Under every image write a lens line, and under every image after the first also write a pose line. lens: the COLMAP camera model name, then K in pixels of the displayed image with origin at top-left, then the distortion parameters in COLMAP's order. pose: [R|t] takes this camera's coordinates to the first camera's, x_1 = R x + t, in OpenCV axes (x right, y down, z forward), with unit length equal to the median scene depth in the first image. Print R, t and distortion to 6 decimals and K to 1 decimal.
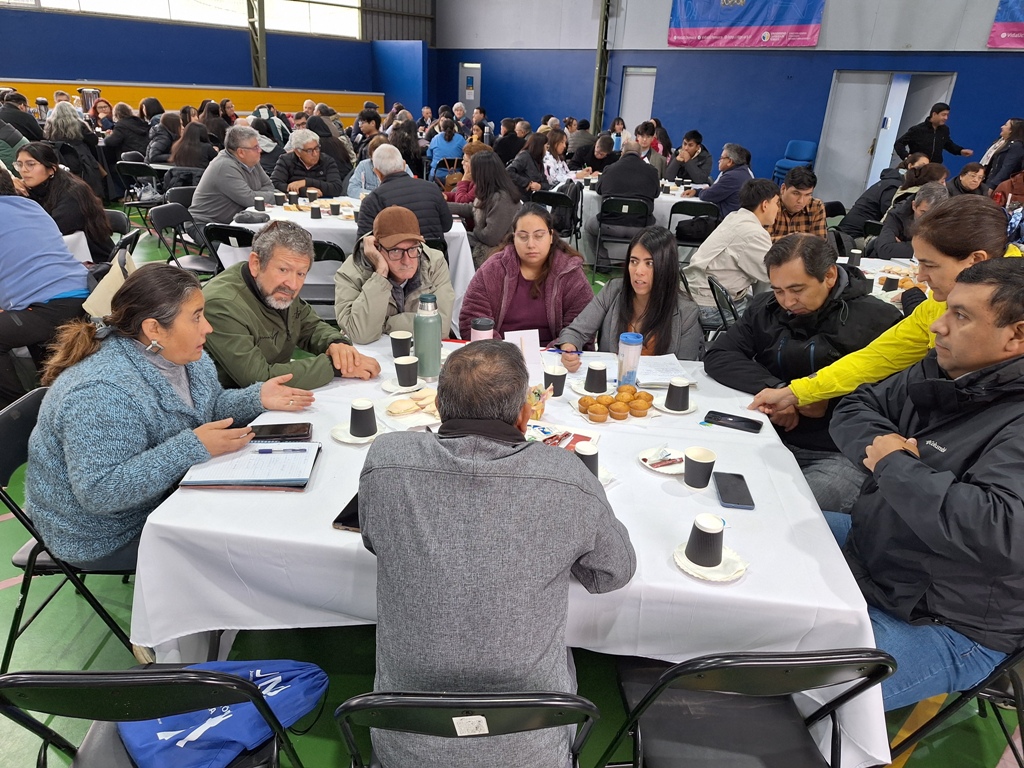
lens RADIAL K [[729.2, 0, 520.8], [0, 729.2, 381.5], [0, 0, 1]] dist [0.053455, -0.046913]
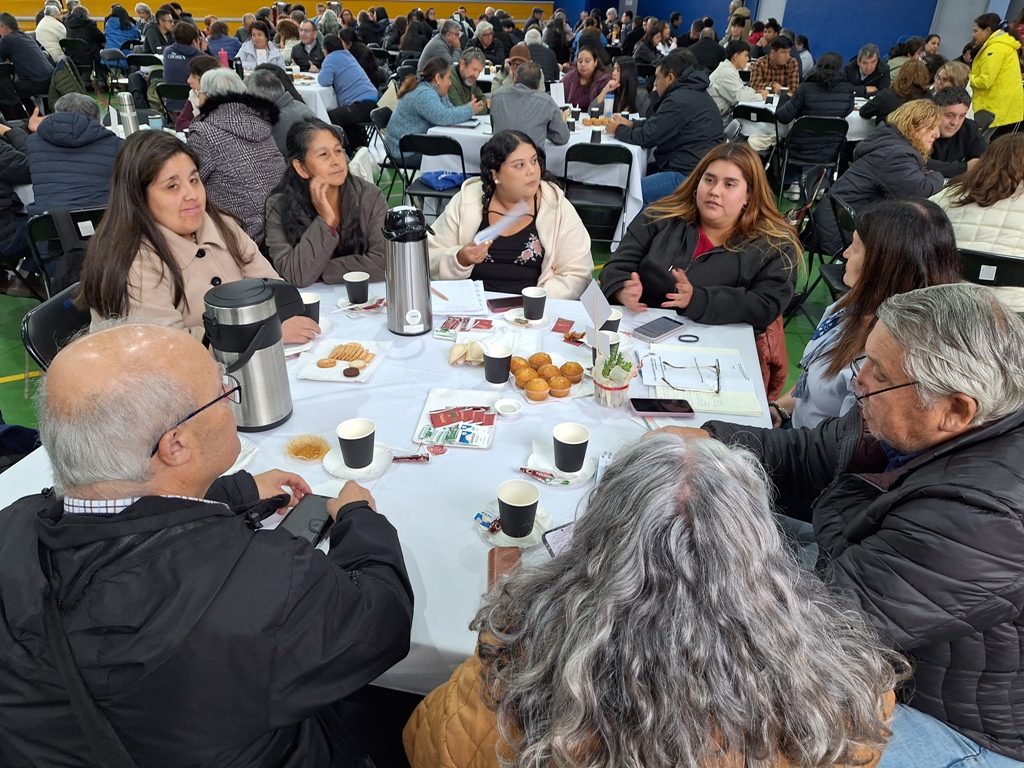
lens RADIAL K [[729.2, 0, 510.9], [0, 729.2, 385.3], [0, 0, 1]] dist [0.053455, -0.046913]
pose [[0.971078, 0.093331, -0.219767, 0.182395], [-0.070410, 0.991443, 0.109927, 0.255369], [0.228146, -0.091273, 0.969339, -0.595102]]
